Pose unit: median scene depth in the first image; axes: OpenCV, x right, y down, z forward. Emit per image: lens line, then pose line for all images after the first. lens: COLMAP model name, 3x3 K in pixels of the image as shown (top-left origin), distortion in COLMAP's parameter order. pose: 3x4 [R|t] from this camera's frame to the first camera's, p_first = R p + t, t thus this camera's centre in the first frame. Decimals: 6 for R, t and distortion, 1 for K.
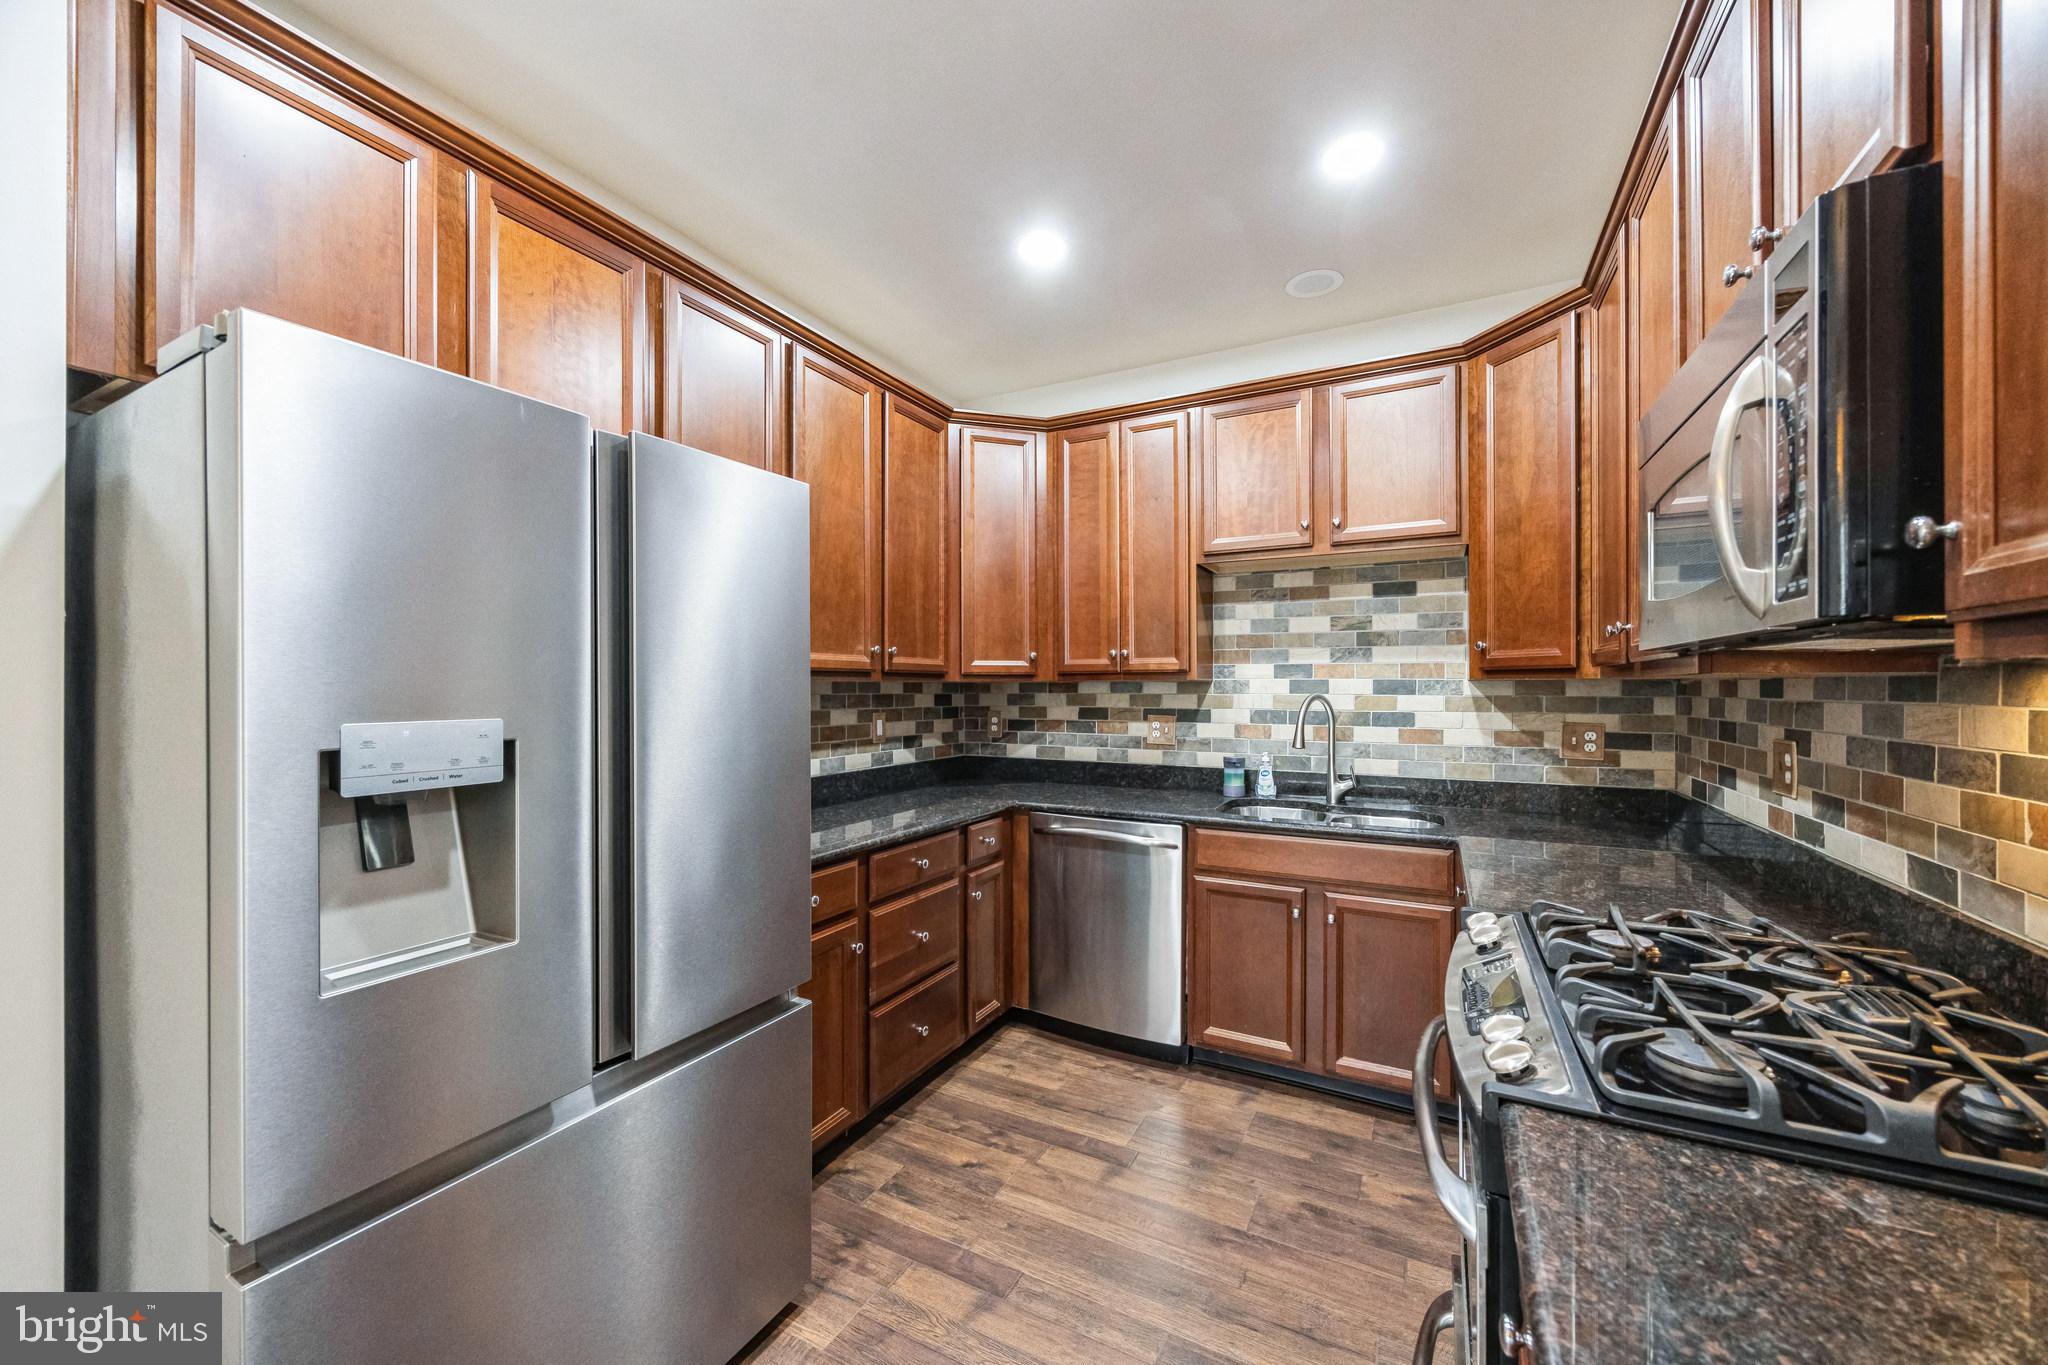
lens RADIAL K [[782.0, 0, 1012.7], [0, 782.0, 687.3], [0, 0, 1]] dist [-0.002270, -0.000550]
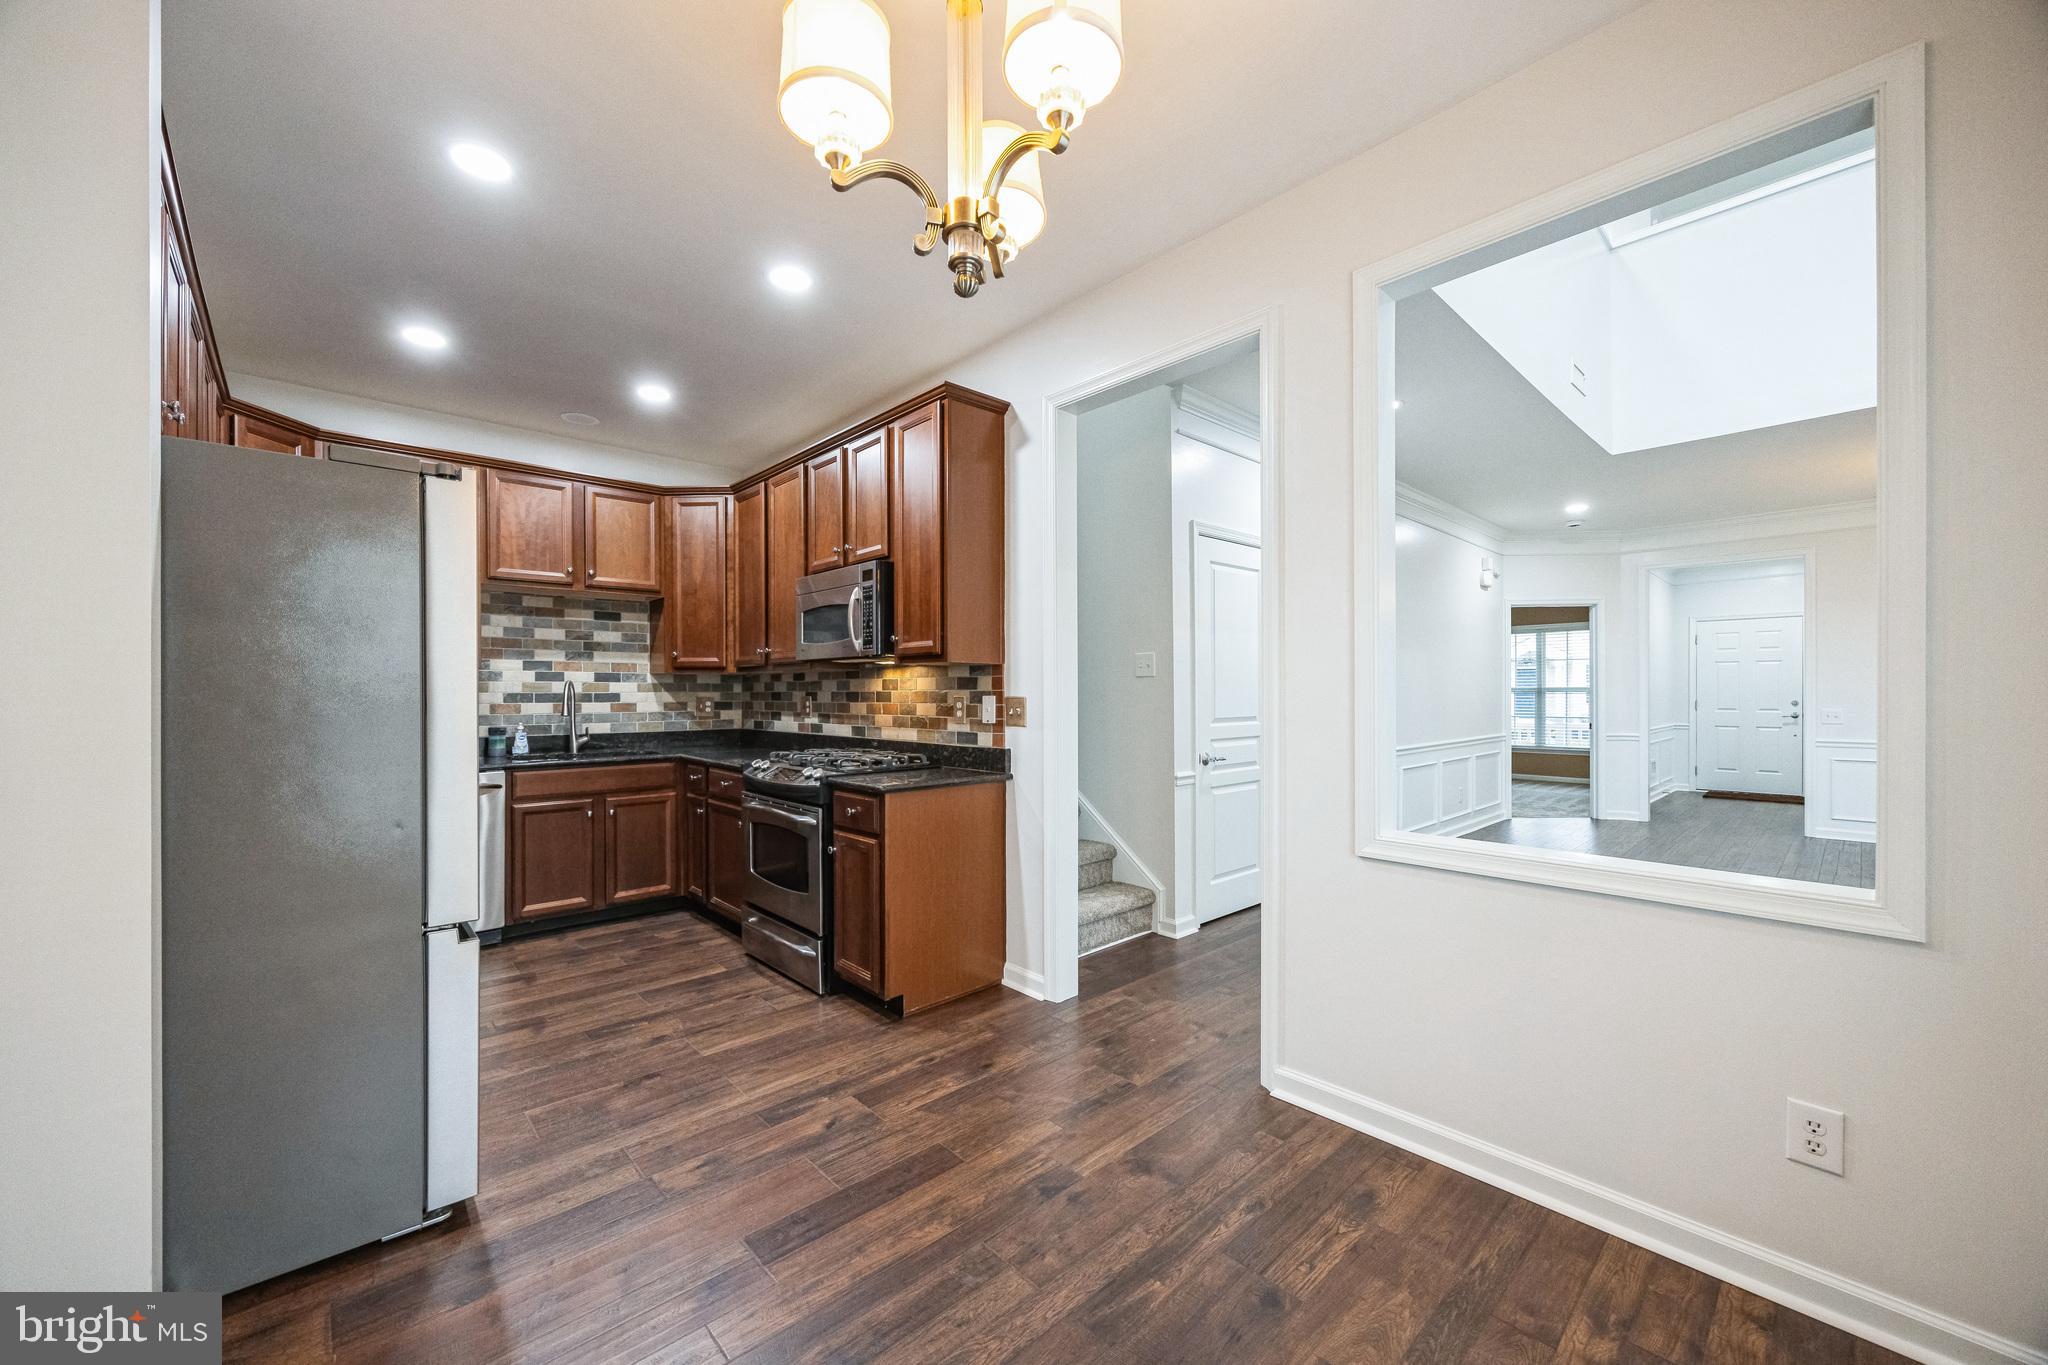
lens RADIAL K [[788.4, 0, 1001.0], [0, 788.4, 692.0], [0, 0, 1]] dist [-0.001832, -0.000199]
pose [[0.343860, 0.000624, 0.939021, -0.785608], [0.003201, 0.999993, -0.001837, 0.036837], [-0.939015, 0.003637, 0.343856, -0.326668]]
